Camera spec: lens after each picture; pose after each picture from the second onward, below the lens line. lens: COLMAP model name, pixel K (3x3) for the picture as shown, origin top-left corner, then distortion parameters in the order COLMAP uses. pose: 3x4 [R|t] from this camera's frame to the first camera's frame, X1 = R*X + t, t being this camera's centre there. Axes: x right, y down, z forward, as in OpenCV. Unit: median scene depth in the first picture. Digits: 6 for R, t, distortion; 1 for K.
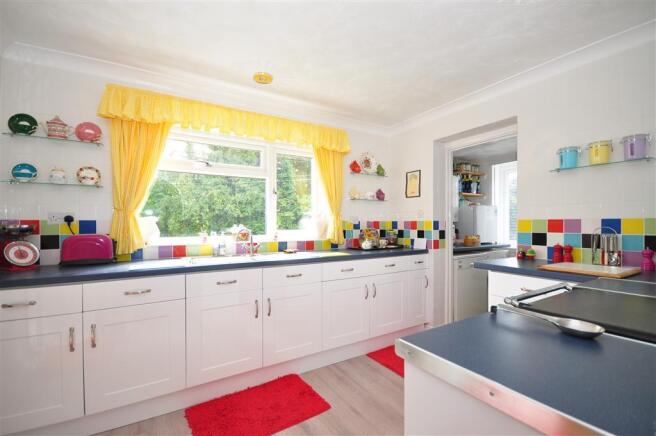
lens RADIAL K [[290.6, 0, 338.4], [0, 290.6, 221.0], [0, 0, 1]] dist [0.000859, 0.000203]
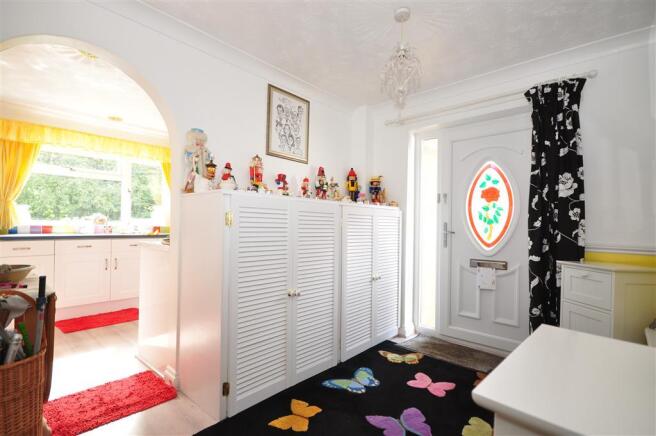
lens RADIAL K [[301.3, 0, 328.0], [0, 301.3, 218.0], [0, 0, 1]] dist [-0.000810, -0.000420]
pose [[0.957819, 0.017130, 0.286860, 0.341598], [-0.015866, 0.999851, -0.006730, 0.030771], [-0.286932, 0.001895, 0.957949, -0.788911]]
